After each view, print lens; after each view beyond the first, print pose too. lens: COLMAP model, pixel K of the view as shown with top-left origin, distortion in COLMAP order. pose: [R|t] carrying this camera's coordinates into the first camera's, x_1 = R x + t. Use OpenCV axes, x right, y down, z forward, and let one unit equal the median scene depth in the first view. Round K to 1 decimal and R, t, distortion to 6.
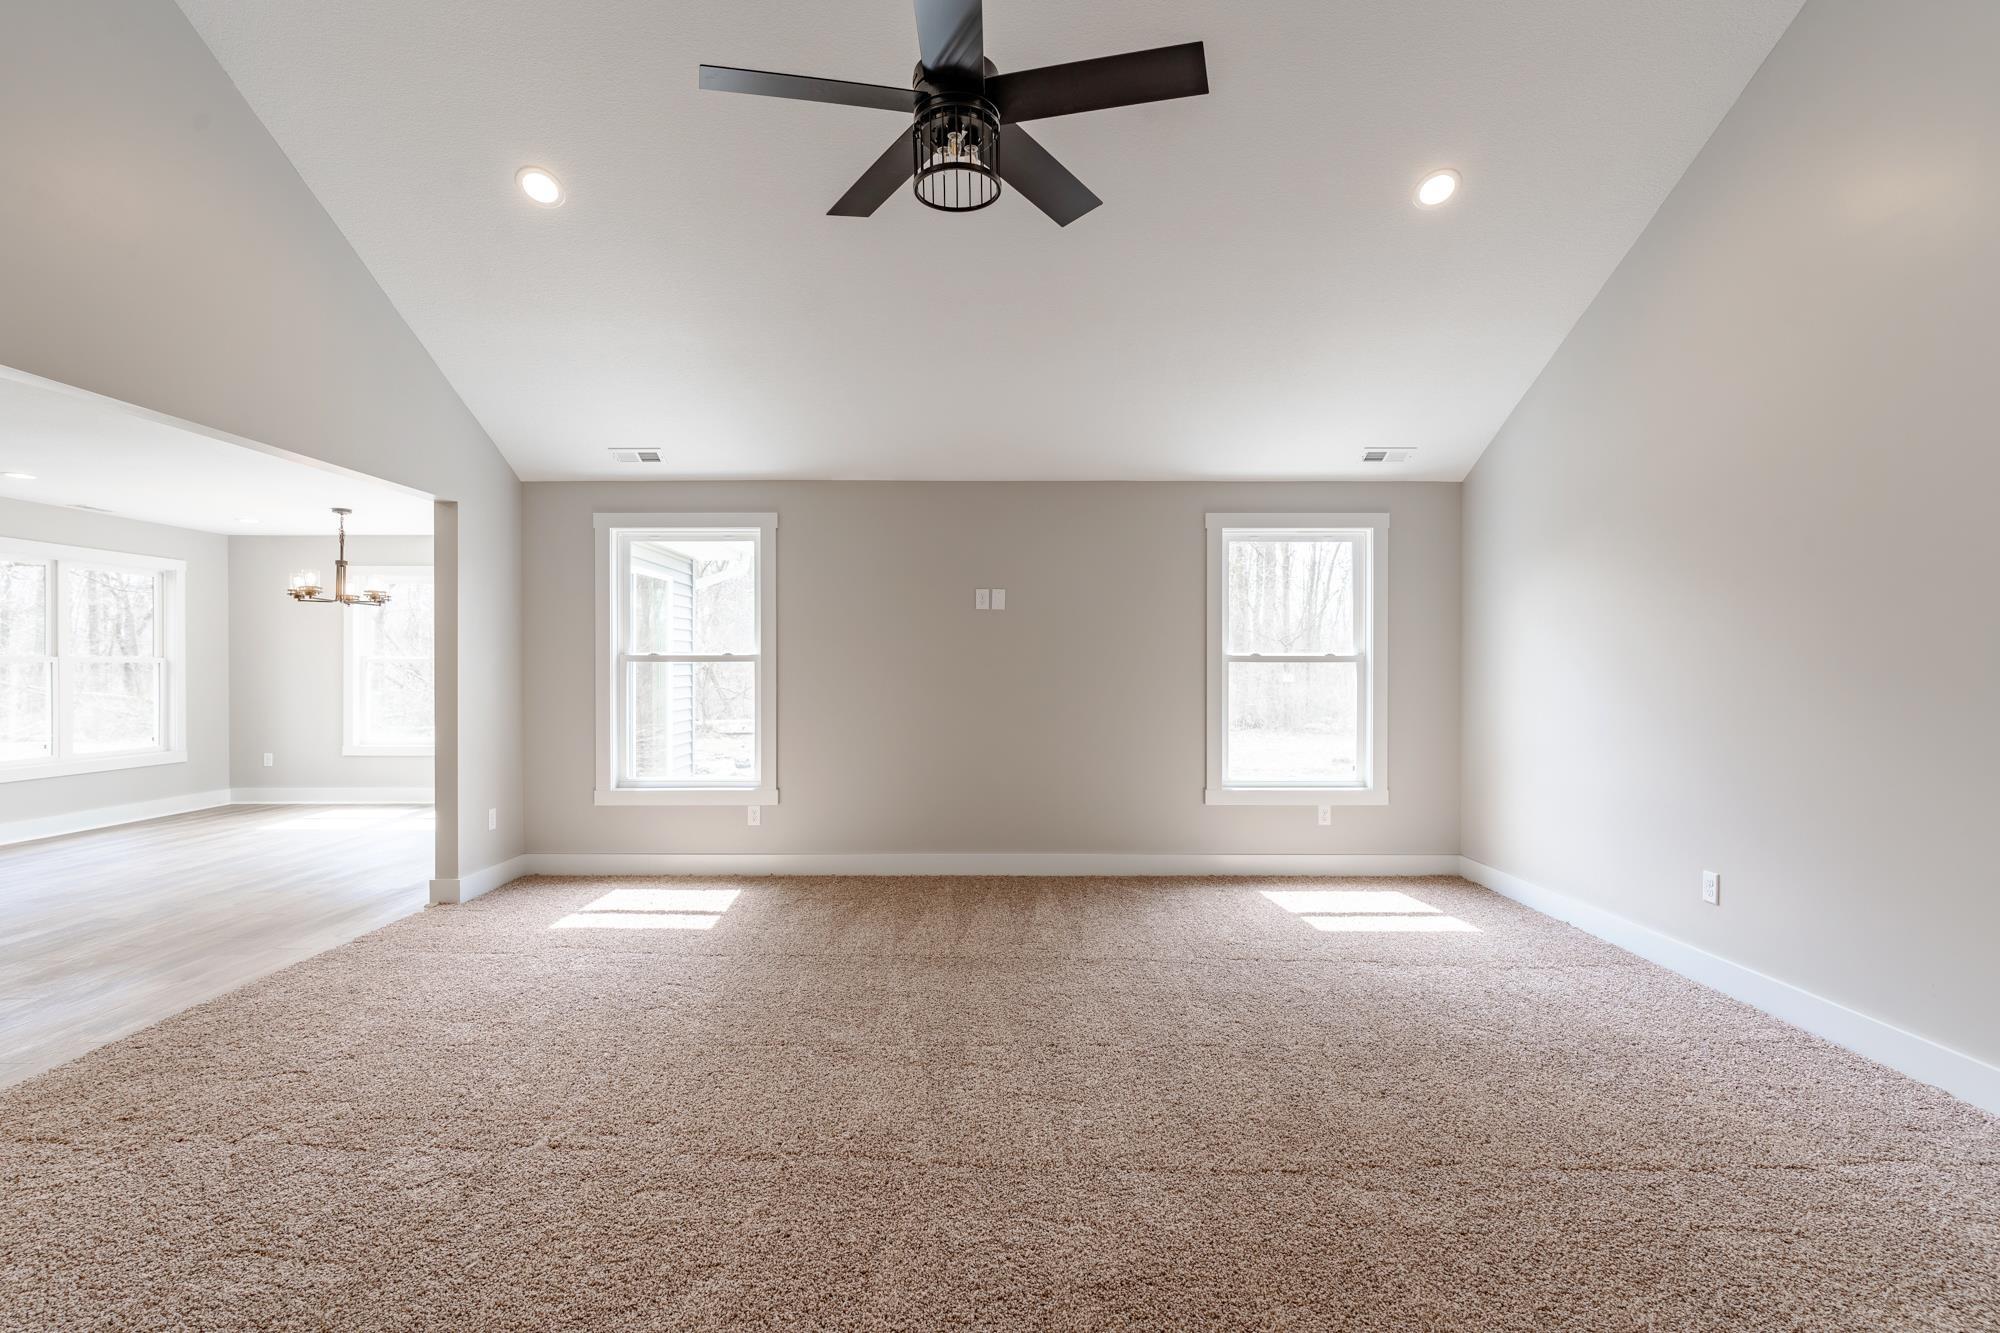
lens RADIAL K [[956.4, 0, 999.4], [0, 956.4, 673.4], [0, 0, 1]] dist [0.001399, 0.000100]
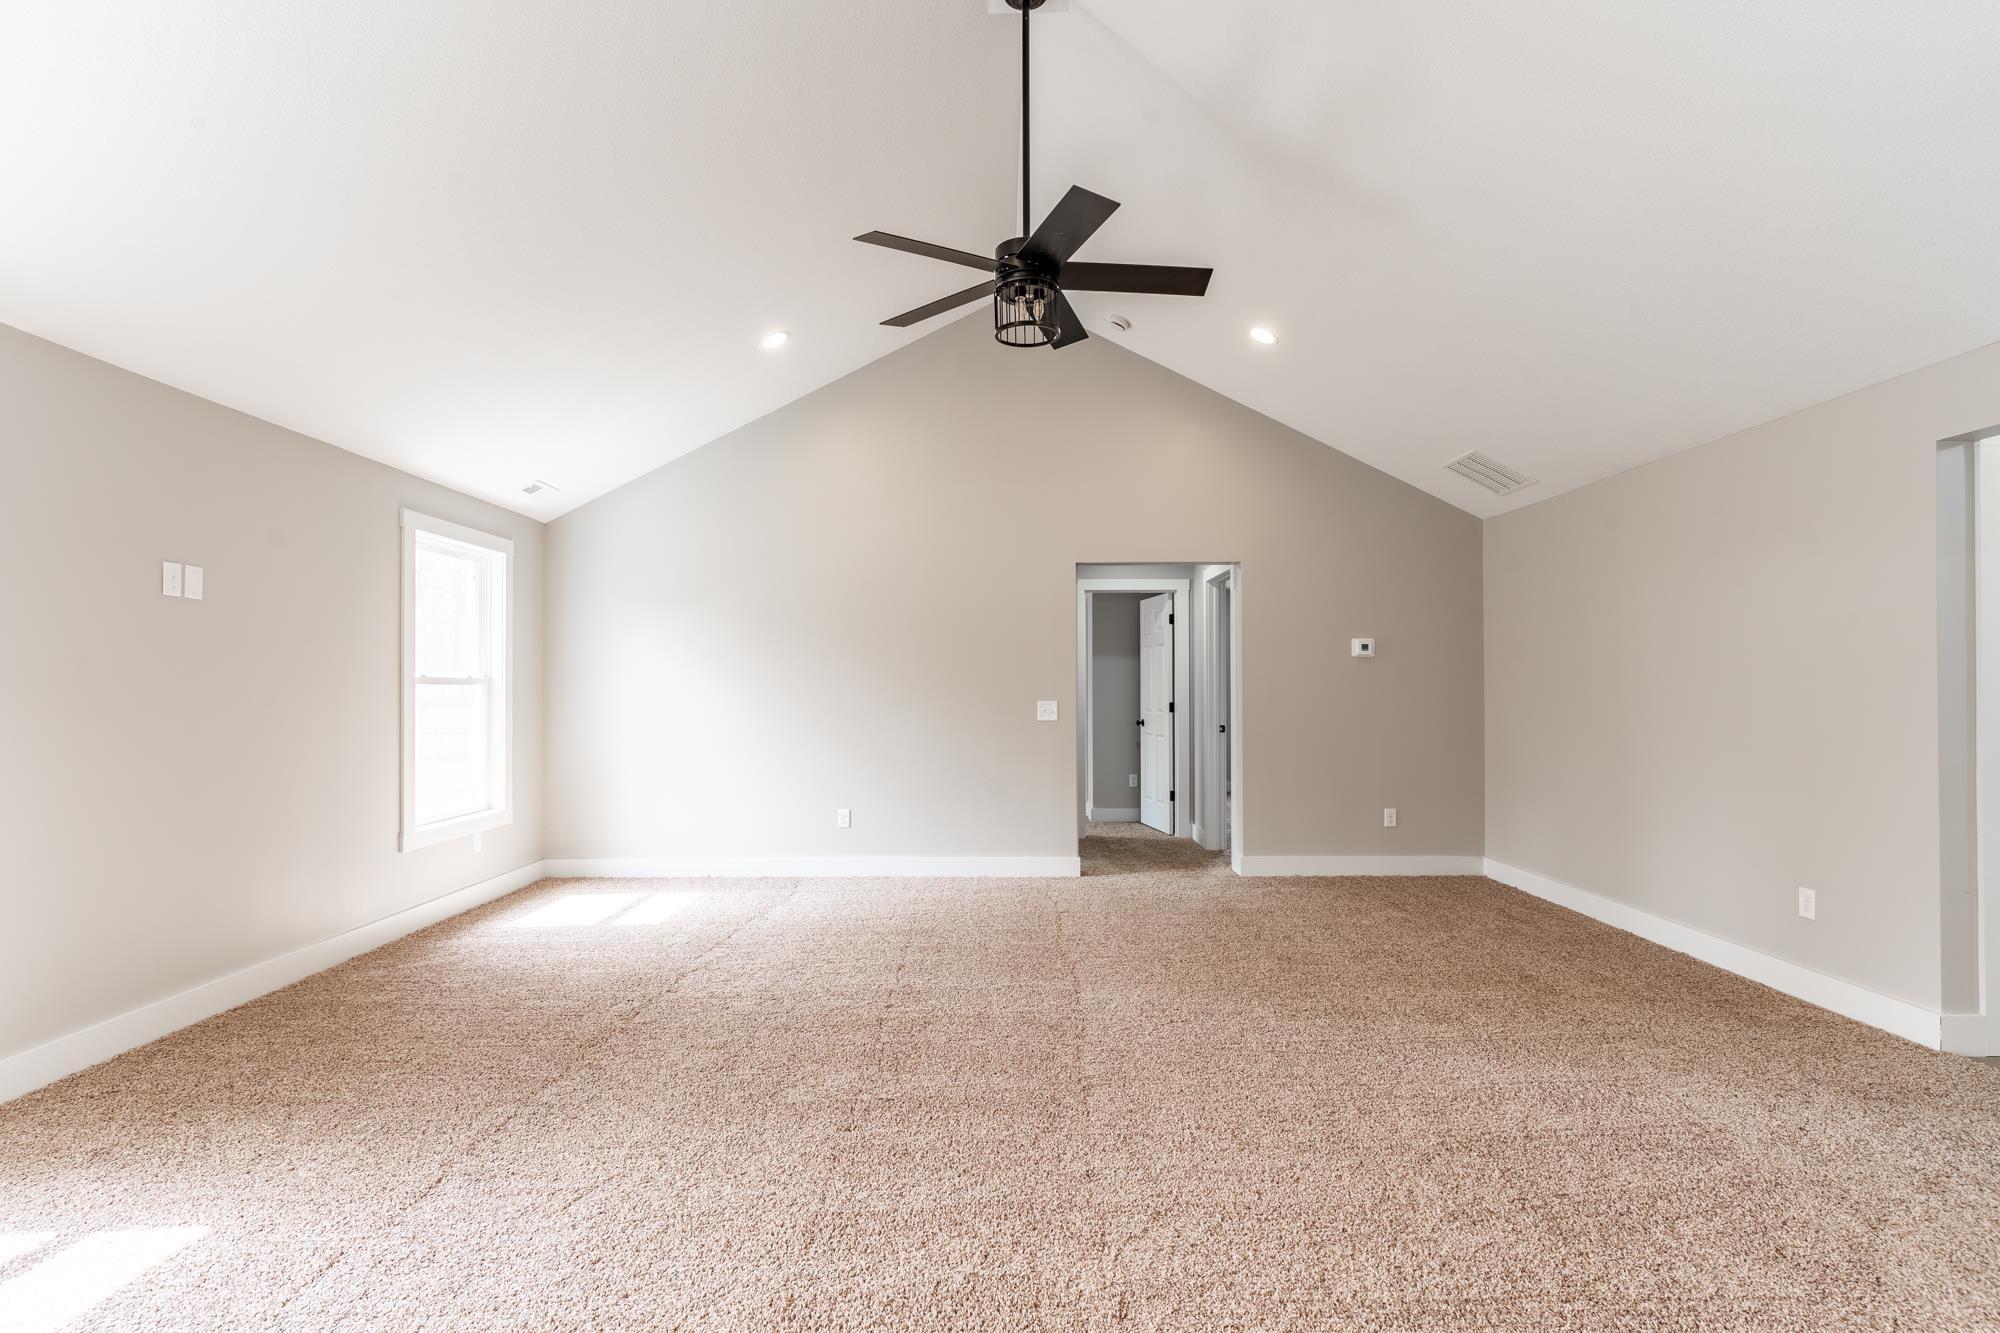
lens RADIAL K [[950.6, 0, 1022.0], [0, 950.6, 669.0], [0, 0, 1]] dist [-0.000706, -0.000358]
pose [[-0.016540, 0.018858, 0.999685, -0.636852], [0.003323, 0.999818, -0.018806, -0.007161], [-0.999858, 0.003010, -0.016600, 0.468791]]
